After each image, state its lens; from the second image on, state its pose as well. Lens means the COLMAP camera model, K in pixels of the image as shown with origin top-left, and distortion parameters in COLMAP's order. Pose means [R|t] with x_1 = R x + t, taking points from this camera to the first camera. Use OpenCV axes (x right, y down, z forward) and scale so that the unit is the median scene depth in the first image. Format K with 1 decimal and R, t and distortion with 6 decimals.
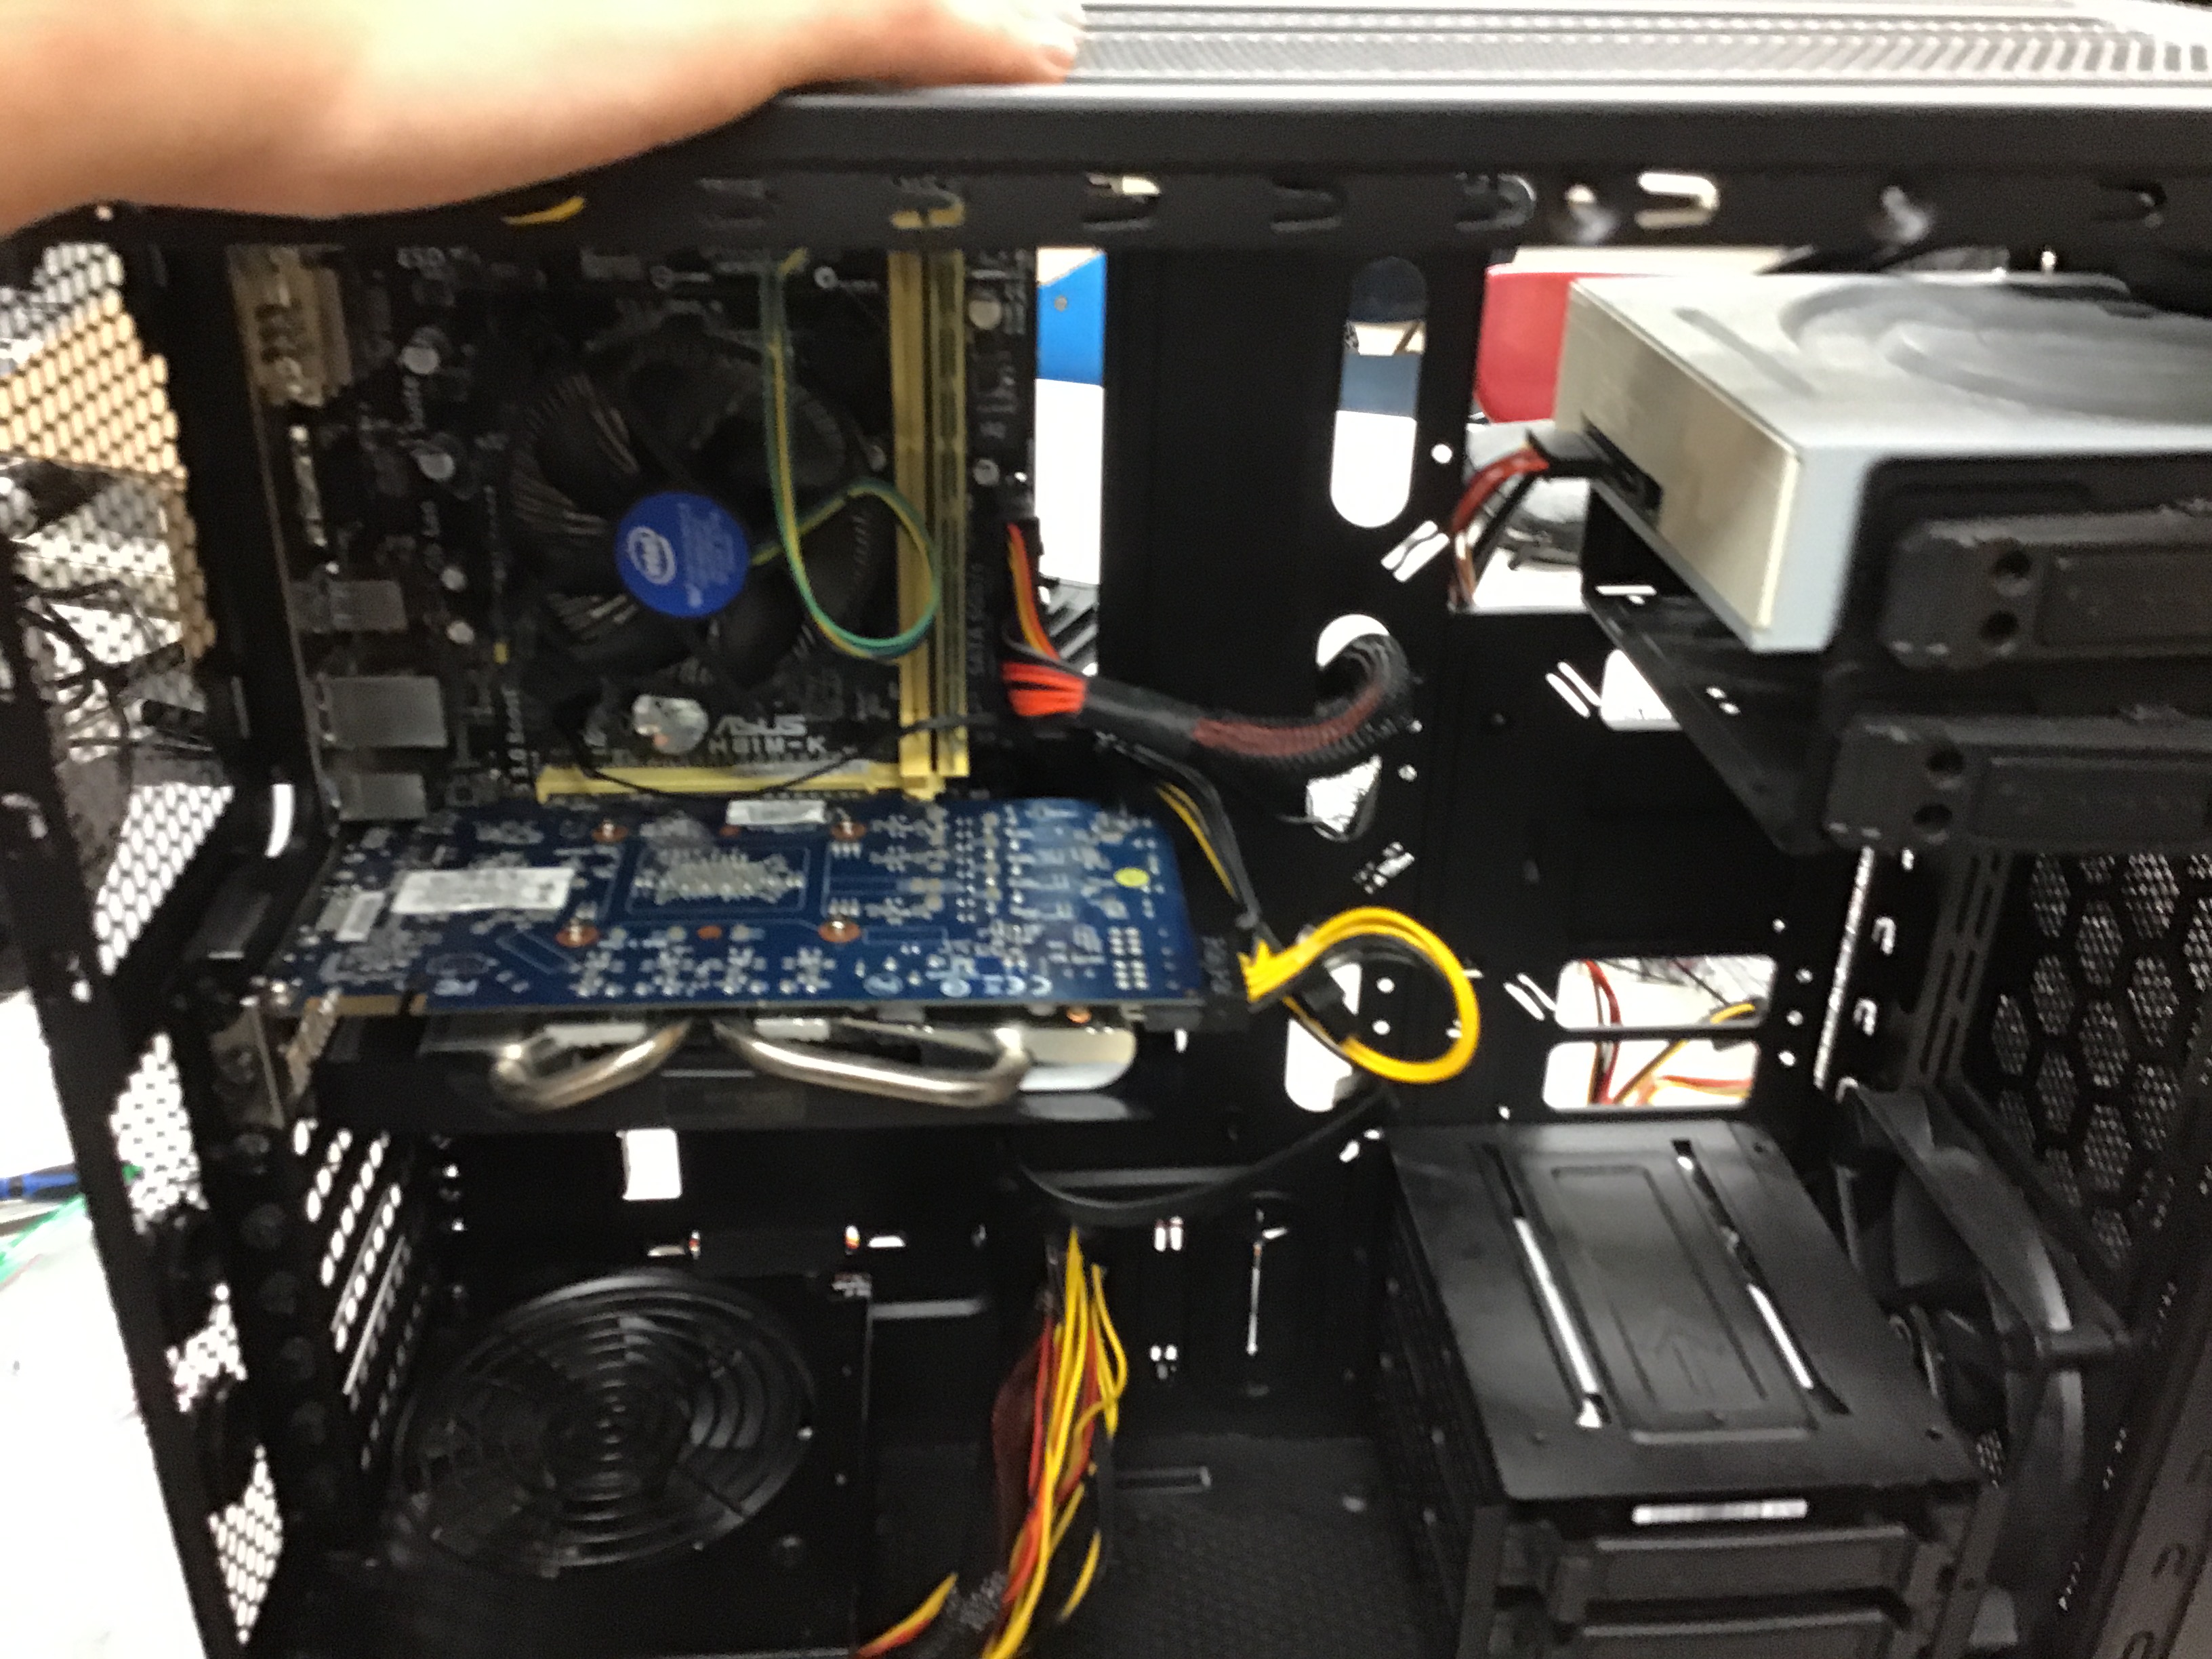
lens RADIAL K [[1978.3, 0, 1093.3], [0, 1978.3, 825.2], [0, 0, 1]] dist [0.115647, -0.233531]
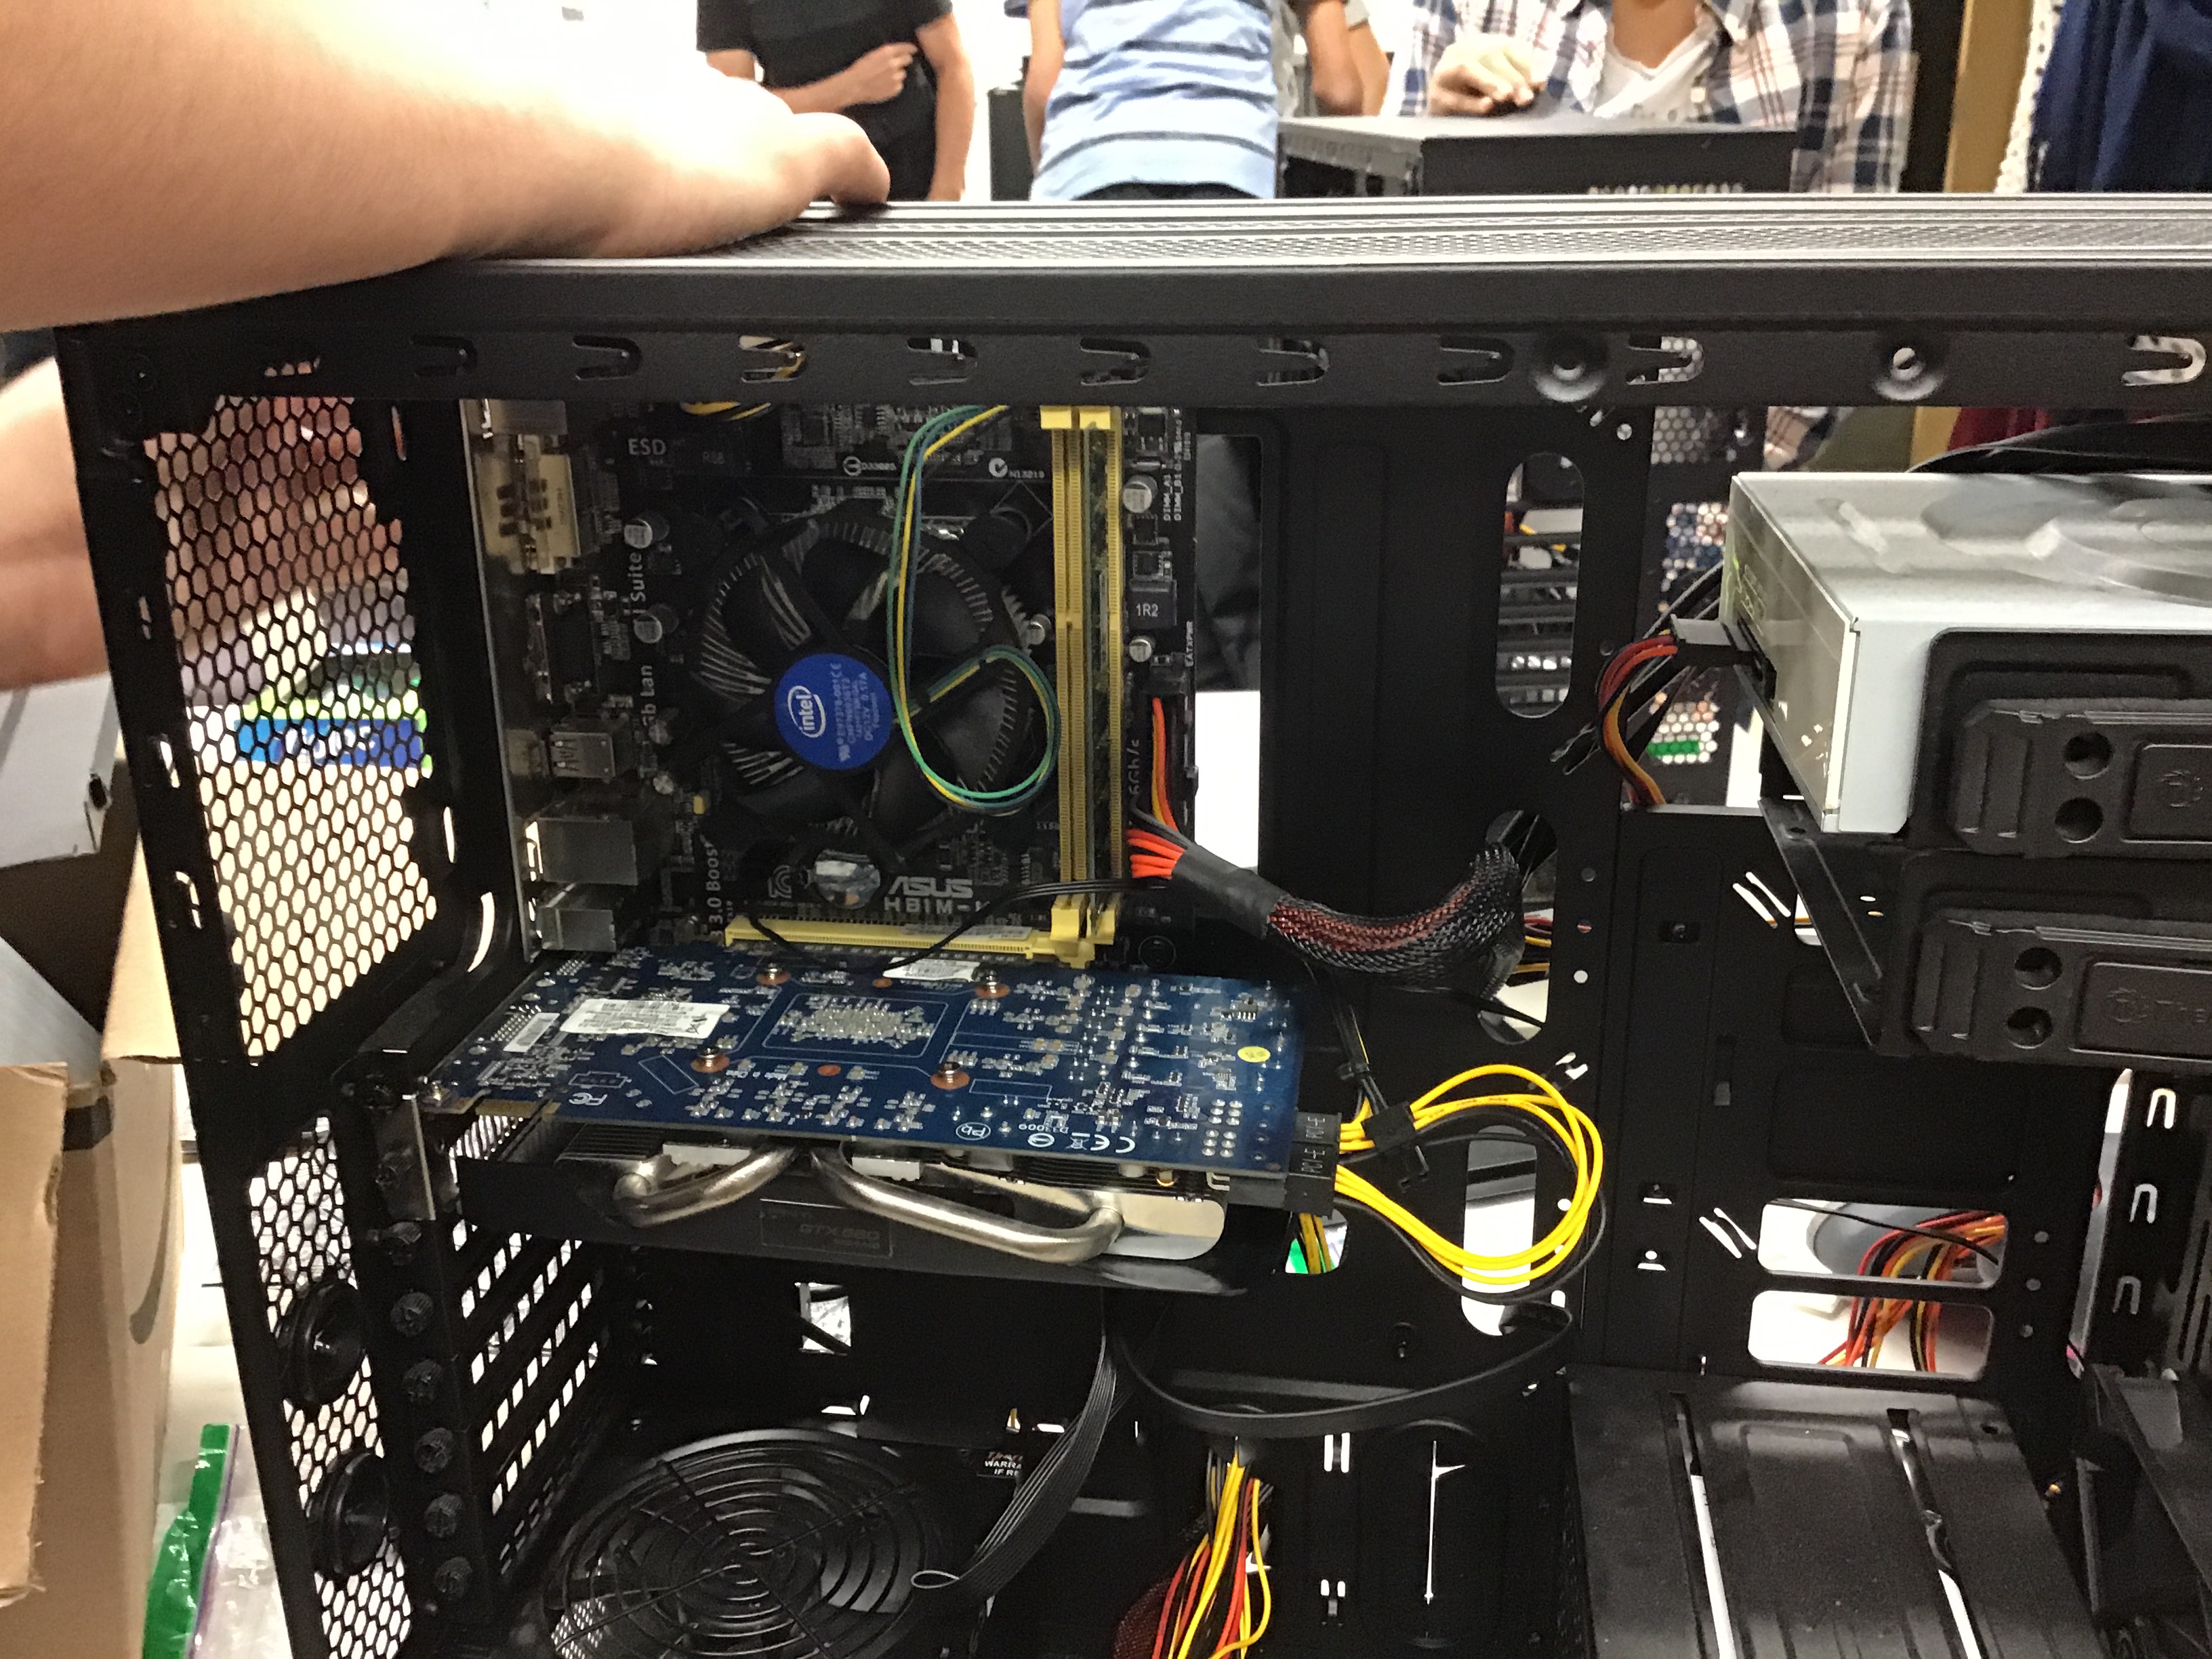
lens RADIAL K [[1995.6, 0, 1096.8], [0, 1995.6, 832.5], [0, 0, 1]] dist [0.105699, -0.231139]
pose [[0.973078, 0.049251, -0.225151, 0.166300], [-0.077257, 0.990084, -0.117322, 0.040926], [0.217140, 0.131558, 0.967234, -0.001560]]
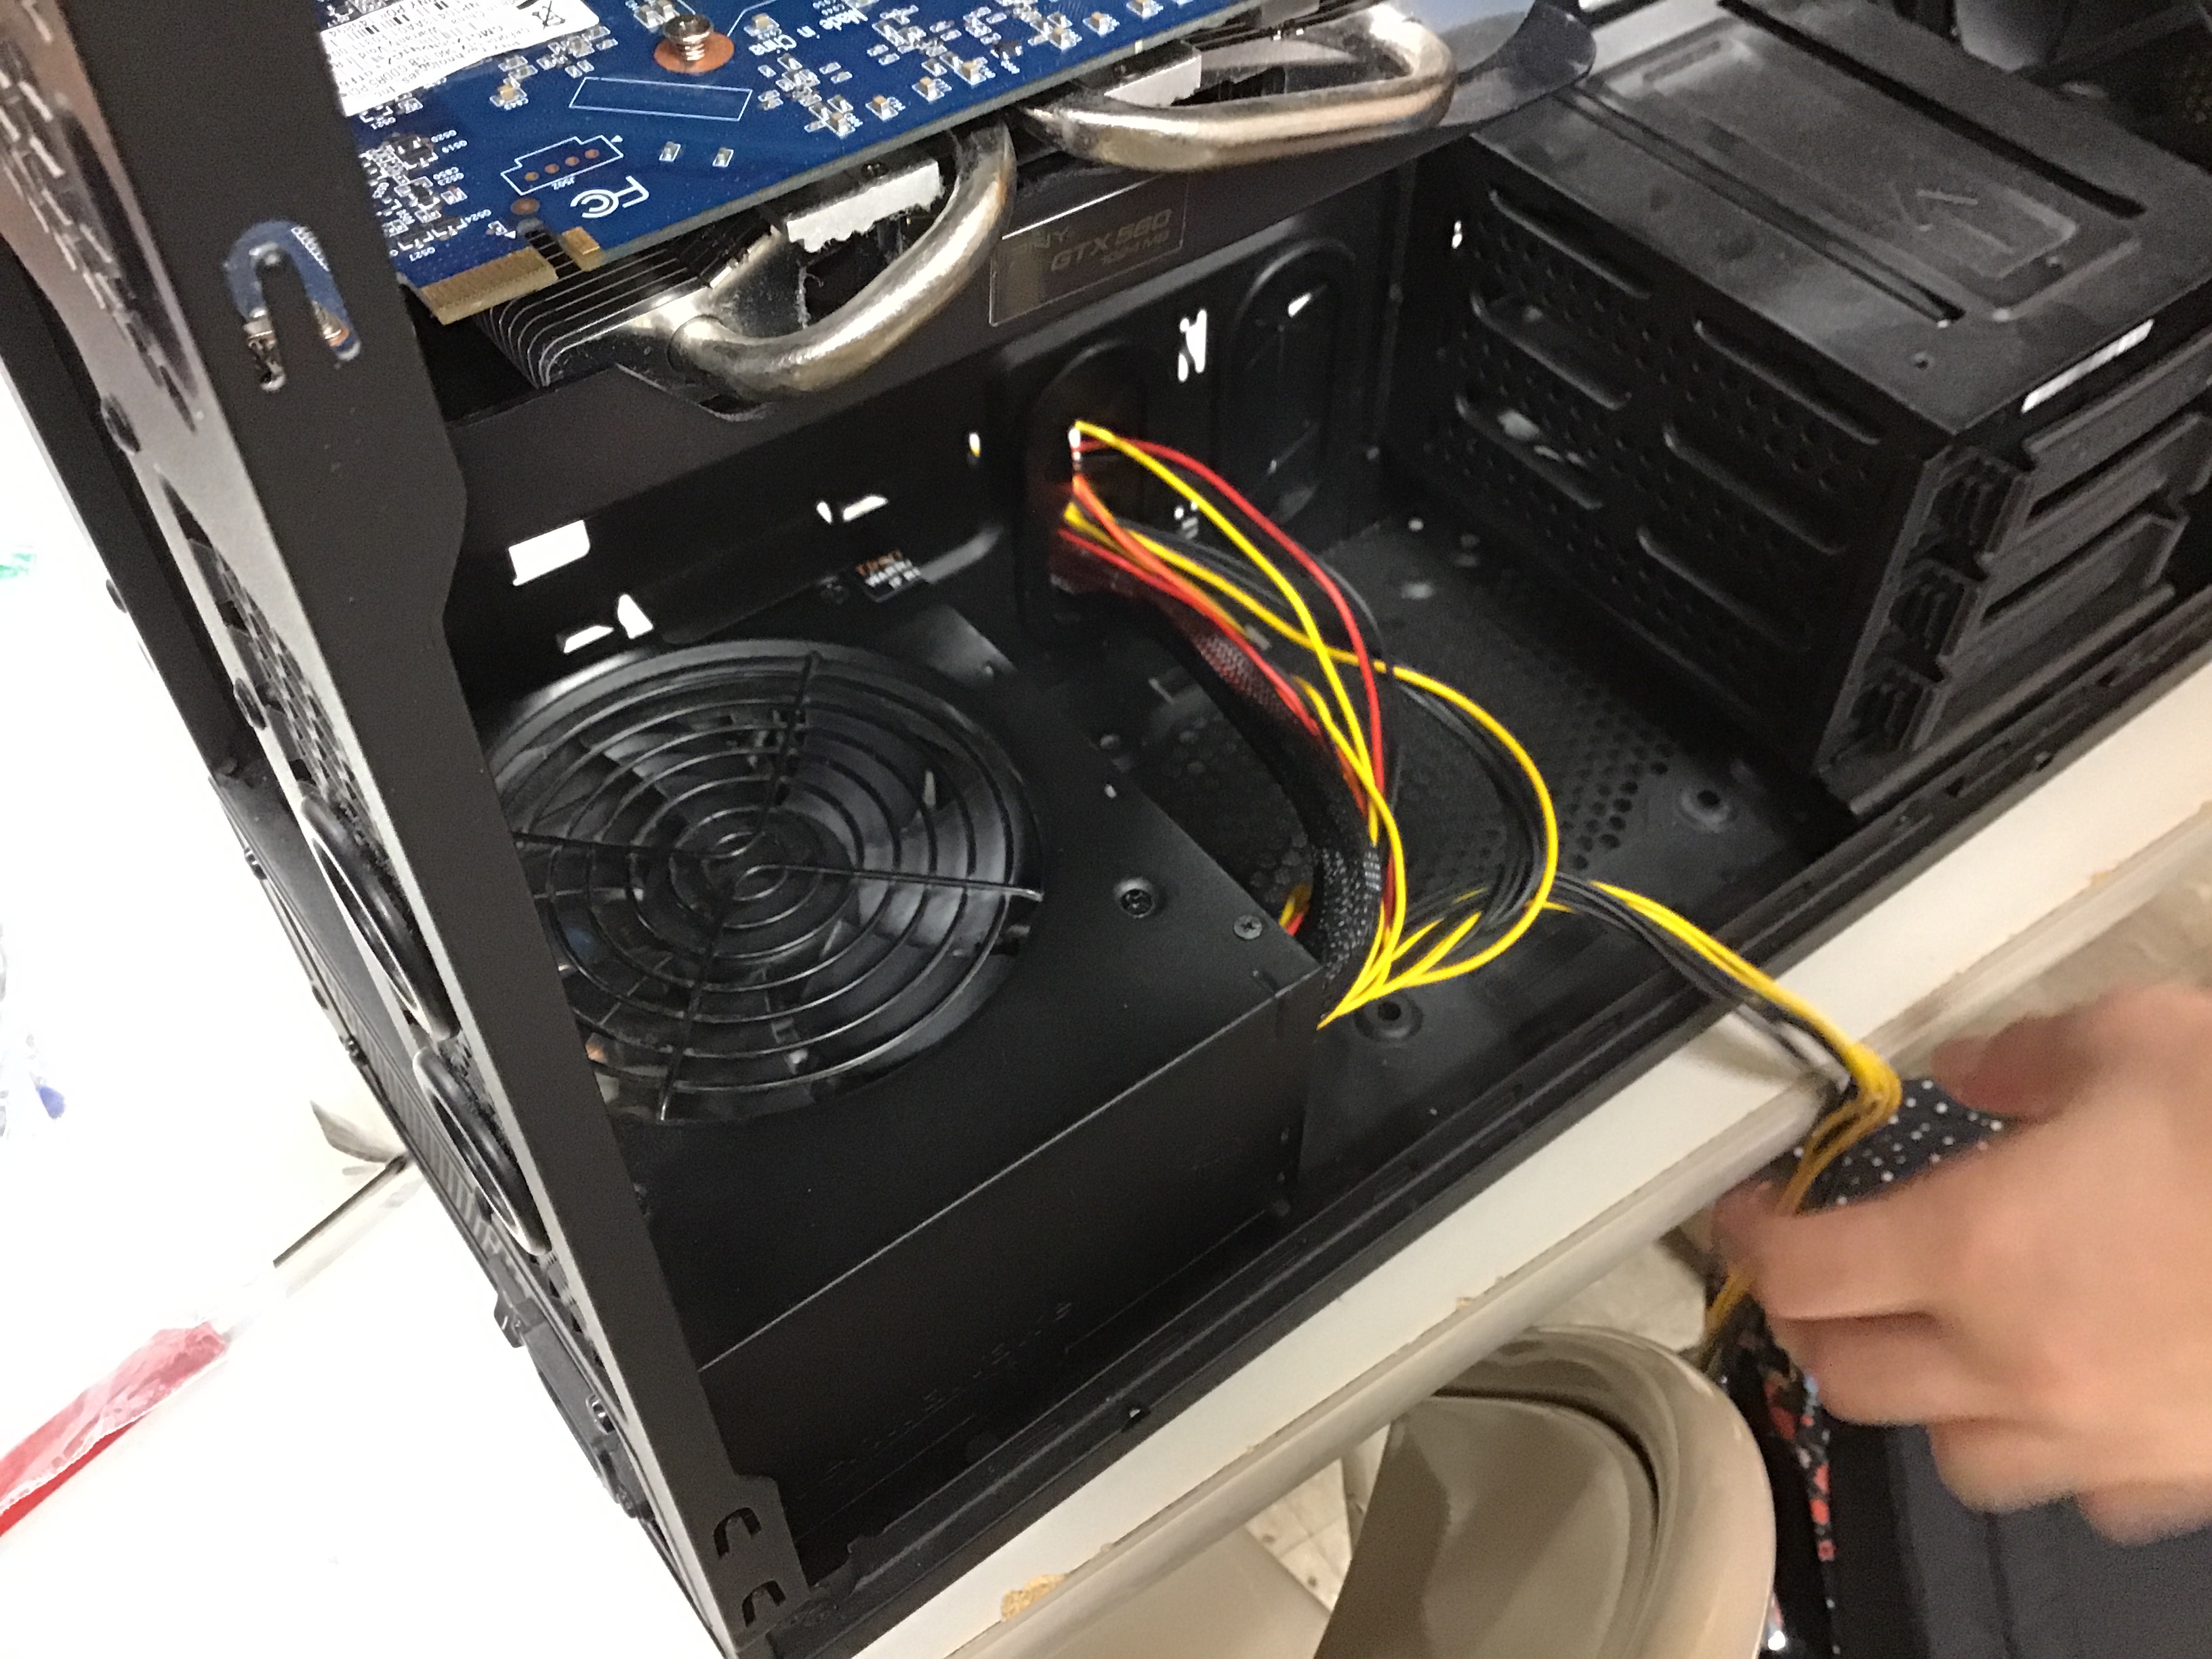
lens RADIAL K [[2038.7, 0, 1102.0], [0, 2038.7, 834.0], [0, 0, 1]] dist [0.108957, -0.264616]
pose [[0.834915, -0.434991, 0.337193, -0.418859], [0.271217, 0.858279, 0.435658, 0.023977], [-0.478913, -0.272285, 0.834568, 0.428125]]
